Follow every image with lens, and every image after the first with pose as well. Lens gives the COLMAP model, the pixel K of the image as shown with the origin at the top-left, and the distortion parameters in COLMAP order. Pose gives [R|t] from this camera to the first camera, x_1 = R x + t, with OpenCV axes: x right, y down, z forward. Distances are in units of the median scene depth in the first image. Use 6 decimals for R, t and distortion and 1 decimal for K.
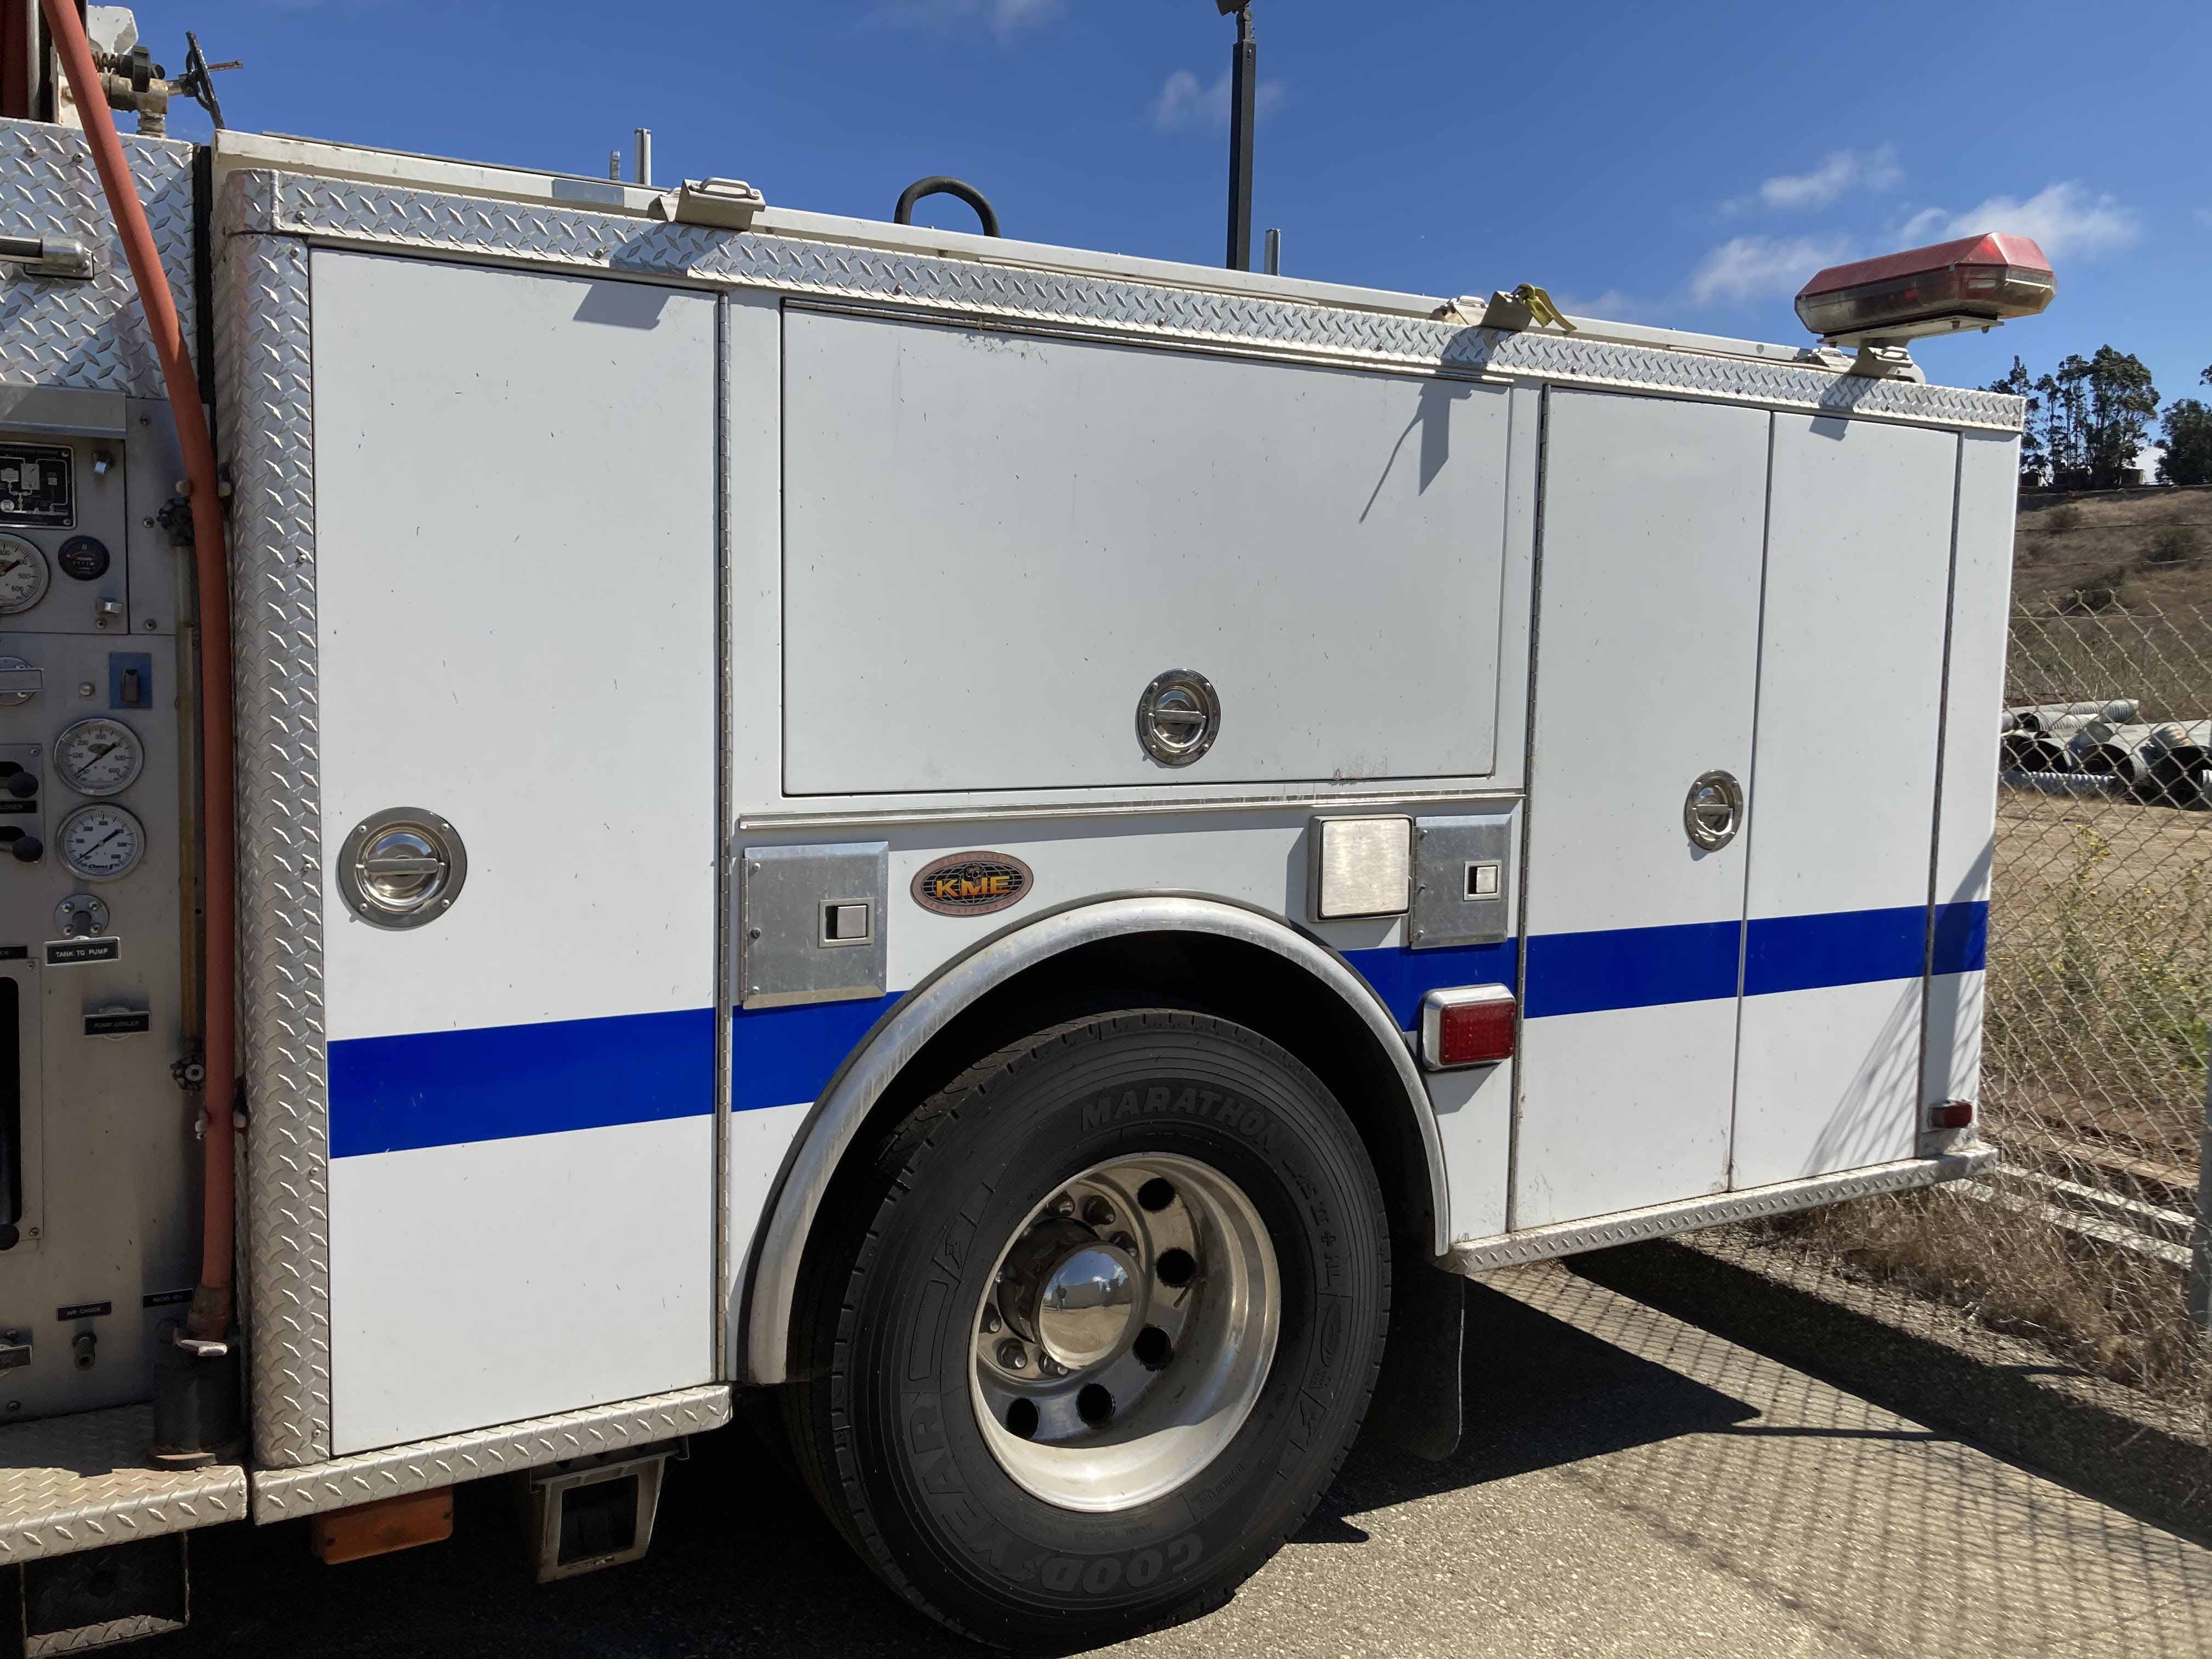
lens RADIAL K [[1849.0, 0, 1090.4], [0, 1849.0, 797.0], [0, 0, 1]] dist [0.015700, -0.005233]
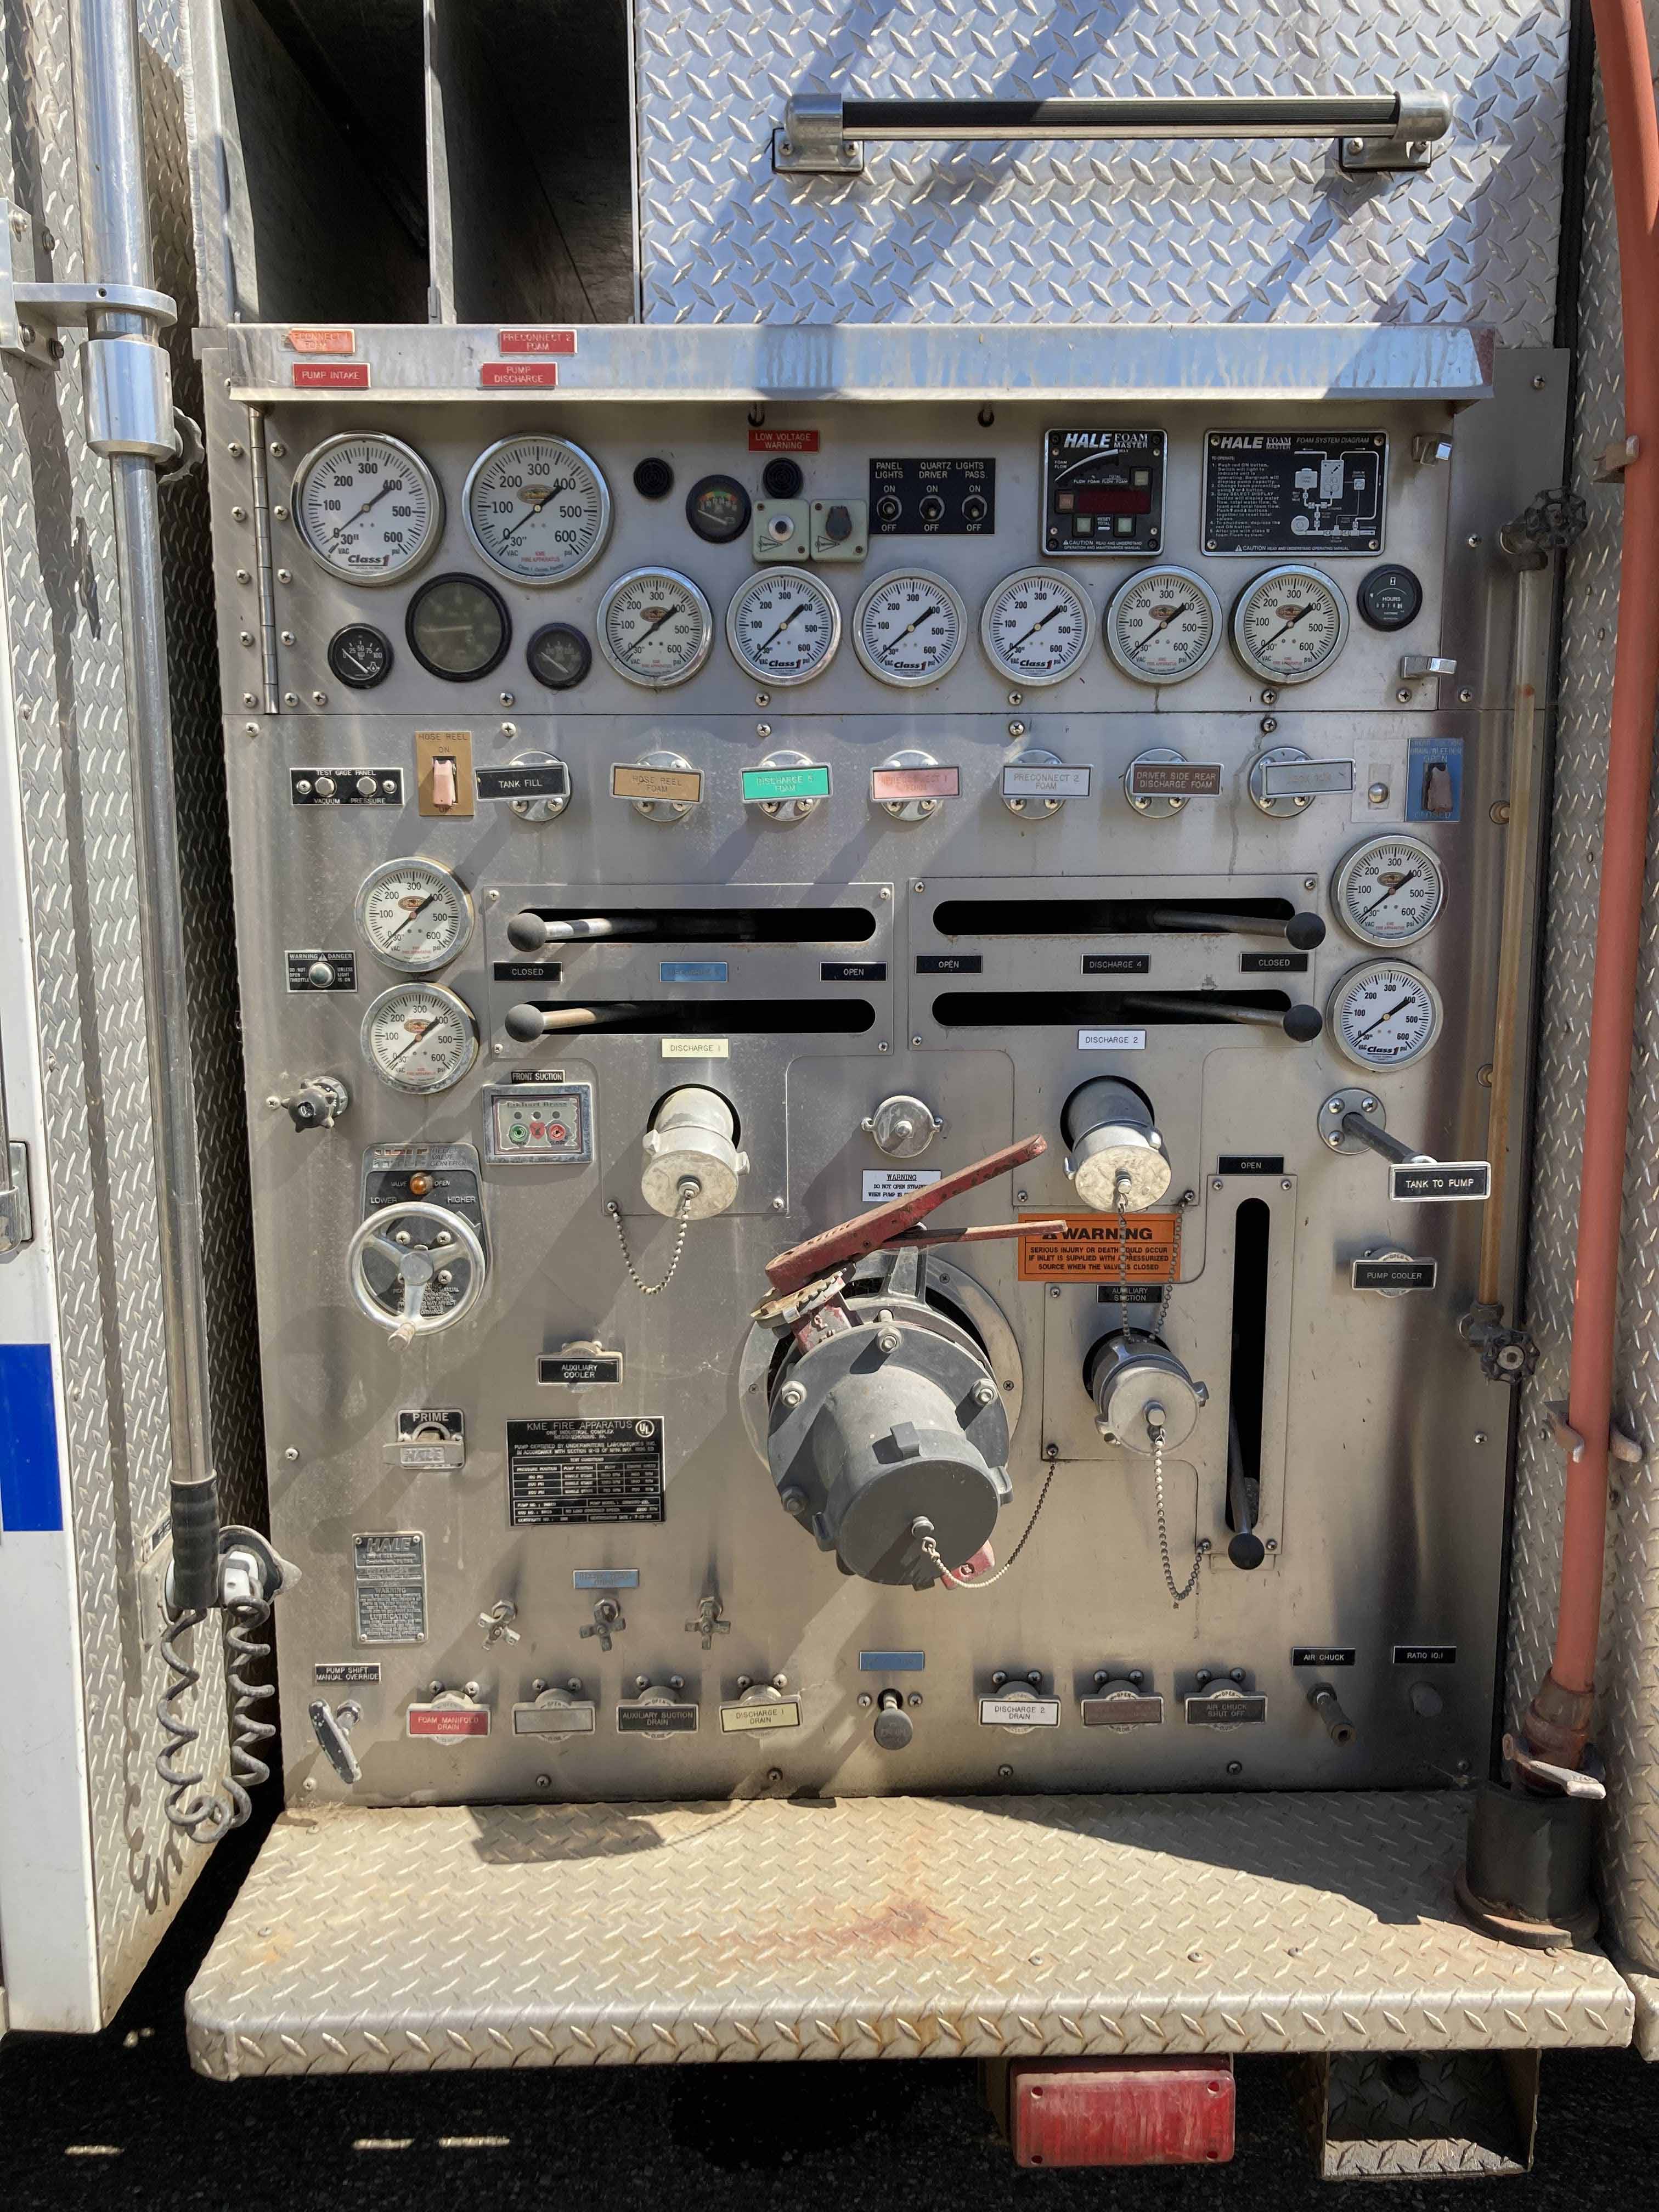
lens RADIAL K [[1849.0, 0, 829.5], [0, 1849.0, 1114.1], [0, 0, 1]] dist [0.015700, -0.005233]
pose [[0.885343, 0.059366, -0.461133, -0.402352], [-0.020529, 0.995839, 0.088789, 0.003955], [0.464485, -0.069142, 0.882878, 0.291973]]
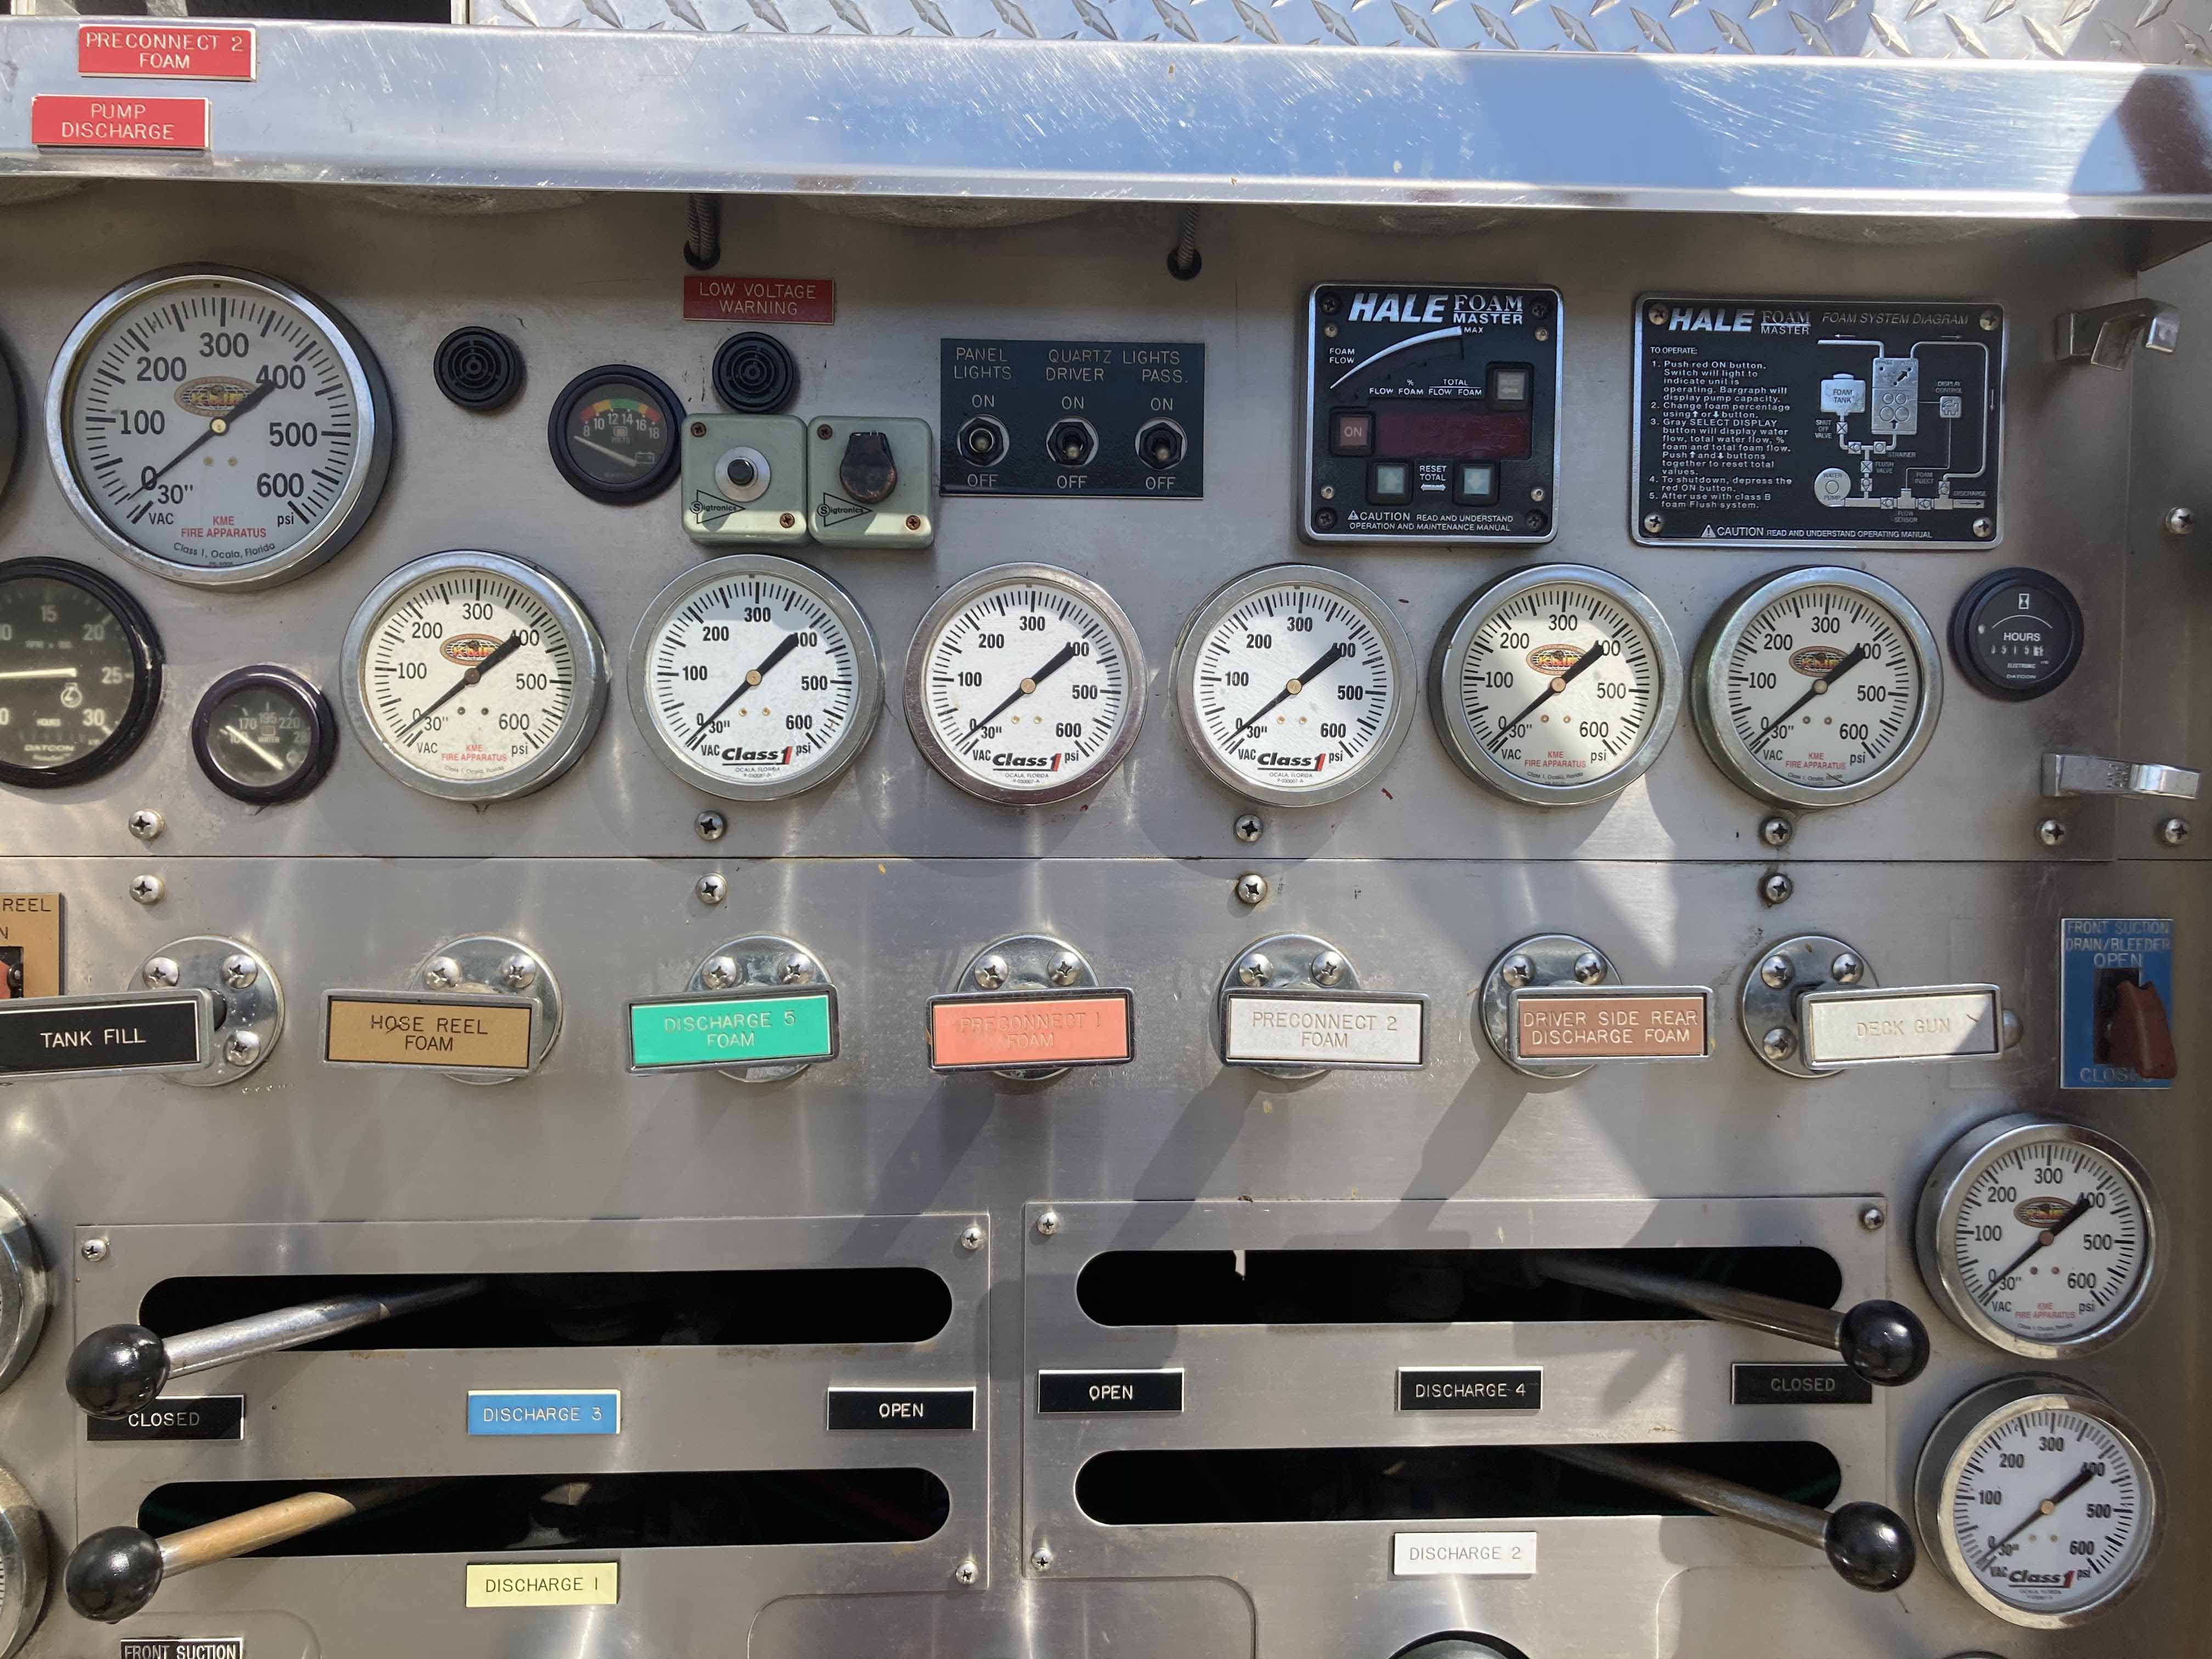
lens RADIAL K [[1849.0, 0, 1104.5], [0, 1849.0, 820.7], [0, 0, 1]] dist [0.015700, -0.005233]
pose [[0.903125, -0.001875, -0.429374, -0.551678], [-0.025934, 0.997927, -0.058906, -0.072652], [0.428594, 0.064335, 0.901204, 0.639861]]
